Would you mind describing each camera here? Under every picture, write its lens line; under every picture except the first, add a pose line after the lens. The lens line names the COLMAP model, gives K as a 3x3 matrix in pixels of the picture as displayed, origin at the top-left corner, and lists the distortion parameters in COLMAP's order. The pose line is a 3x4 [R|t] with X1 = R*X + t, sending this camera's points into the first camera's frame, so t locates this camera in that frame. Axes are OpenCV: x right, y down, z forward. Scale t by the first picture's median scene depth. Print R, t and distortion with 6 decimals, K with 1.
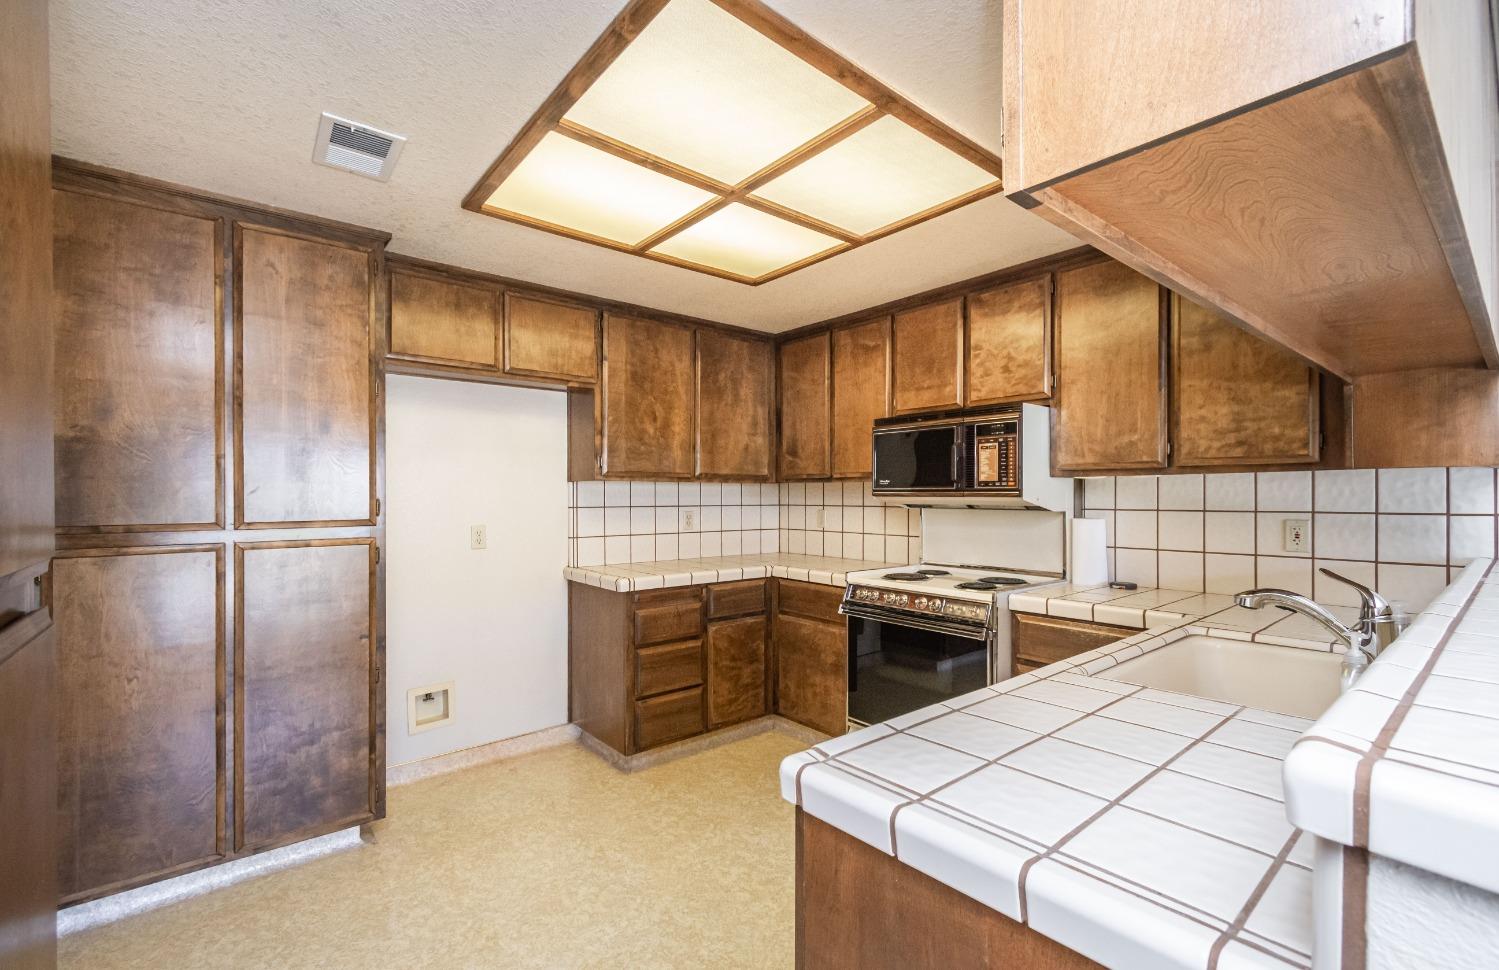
lens RADIAL K [[646.4, 0, 749.6], [0, 646.4, 490.9], [0, 0, 1]] dist [0.002699, 0.000028]
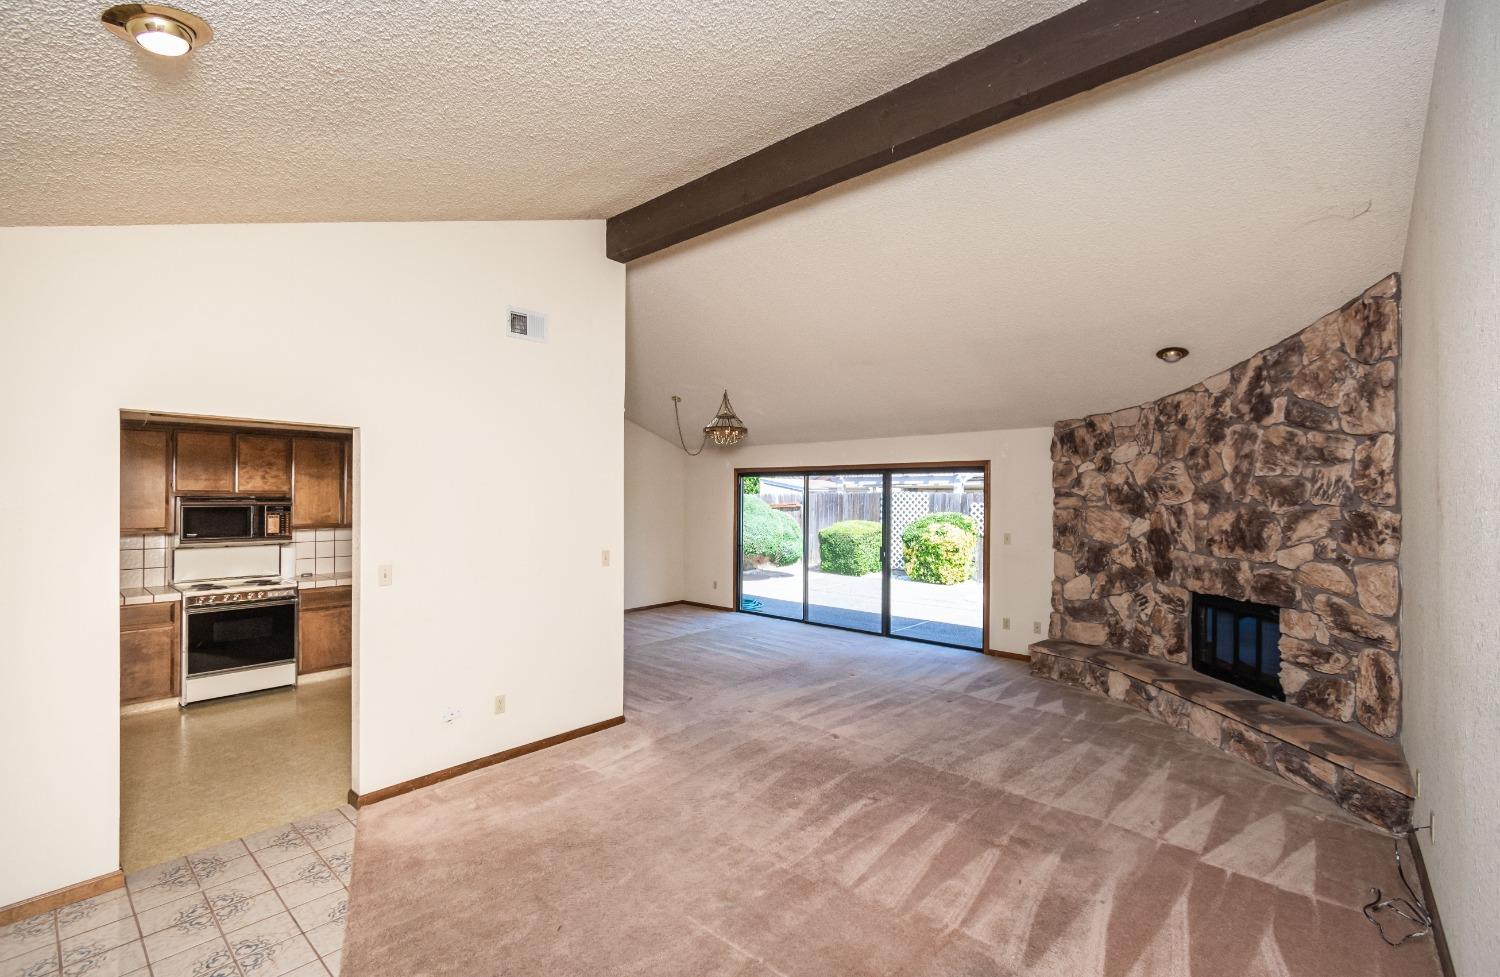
lens RADIAL K [[647.7, 0, 749.5], [0, 647.7, 496.3], [0, 0, 1]] dist [0.001271, -0.000370]
pose [[-0.155248, 0.003181, 0.987870, -1.730187], [-0.010572, 0.999932, -0.004881, -0.124636], [-0.987819, -0.011202, -0.155204, -0.185465]]
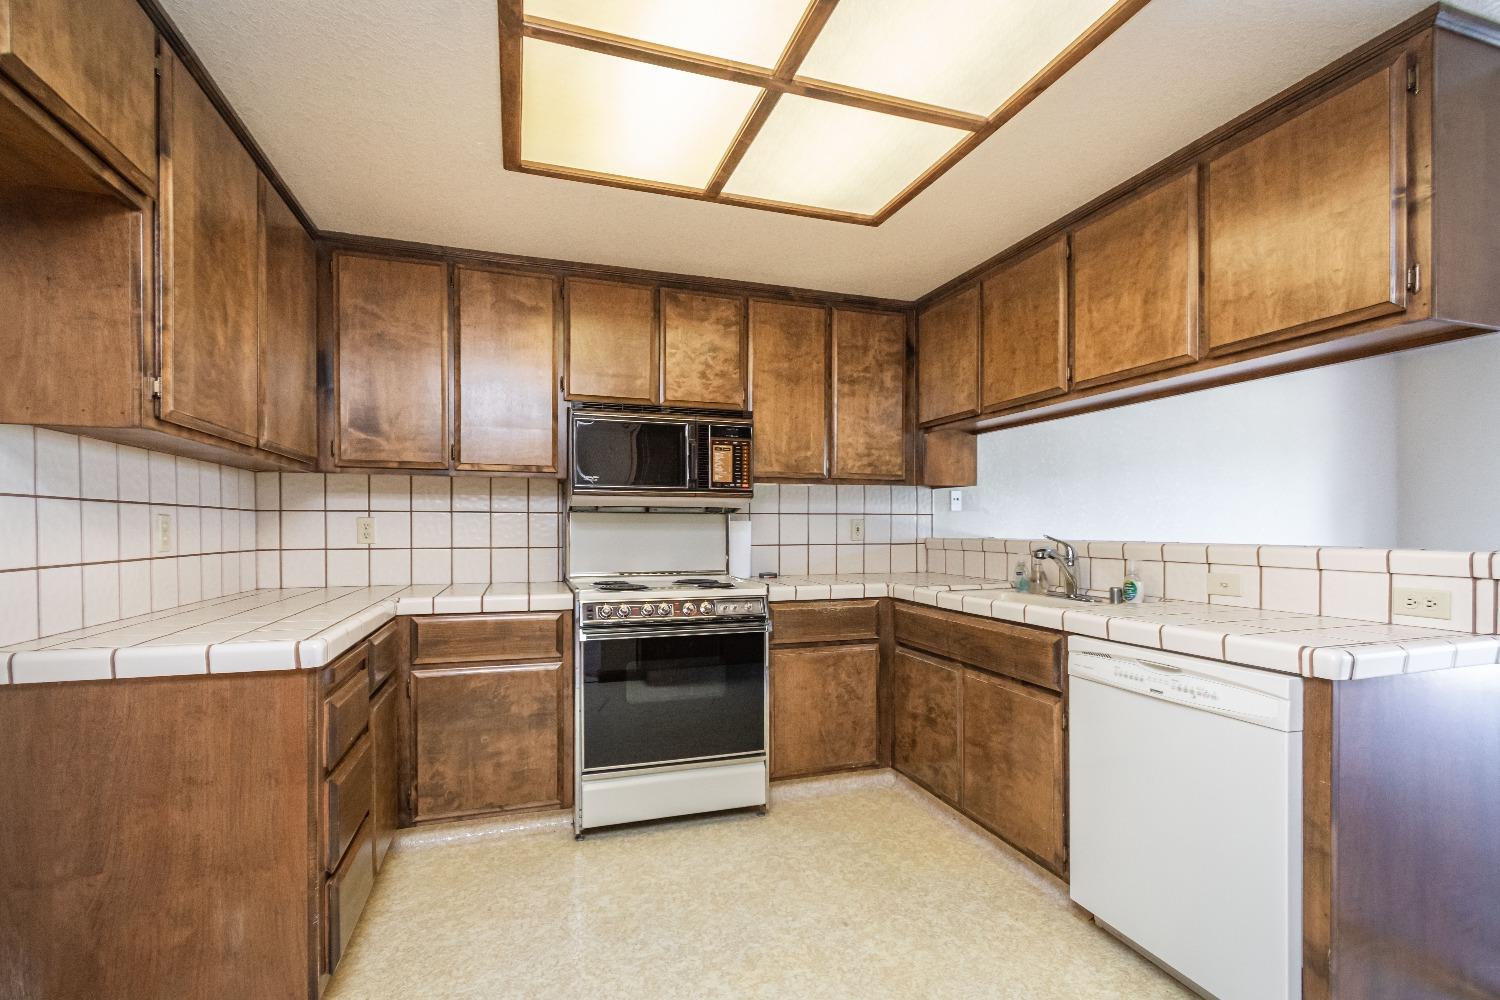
lens RADIAL K [[676.3, 0, 744.8], [0, 676.3, 531.0], [0, 0, 1]] dist [0.001362, 0.000014]
pose [[0.369681, -0.004119, 0.929150, -0.537536], [-0.007249, 0.999947, 0.007317, 0.047468], [-0.929130, -0.009441, 0.369632, 0.500791]]
